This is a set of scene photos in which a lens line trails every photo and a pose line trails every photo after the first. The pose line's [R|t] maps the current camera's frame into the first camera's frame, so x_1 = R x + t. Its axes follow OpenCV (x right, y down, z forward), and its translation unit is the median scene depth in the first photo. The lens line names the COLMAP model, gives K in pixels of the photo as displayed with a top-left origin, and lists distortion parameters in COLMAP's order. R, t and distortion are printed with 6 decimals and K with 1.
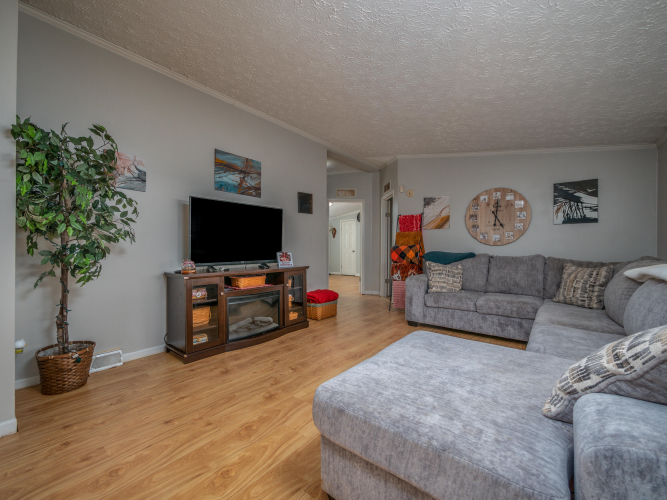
lens RADIAL K [[283.0, 0, 337.9], [0, 283.0, 248.3], [0, 0, 1]] dist [-0.006944, -0.000113]
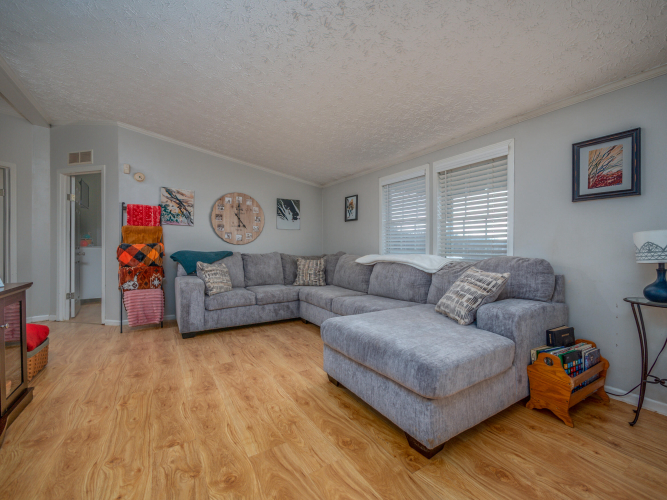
lens RADIAL K [[283.0, 0, 335.0], [0, 283.0, 249.6], [0, 0, 1]] dist [-0.006944, -0.000113]
pose [[0.329897, -0.010440, 0.943959, -0.399363], [0.001828, 0.999944, 0.010420, -0.001164], [-0.944015, -0.001712, 0.329897, 0.303184]]
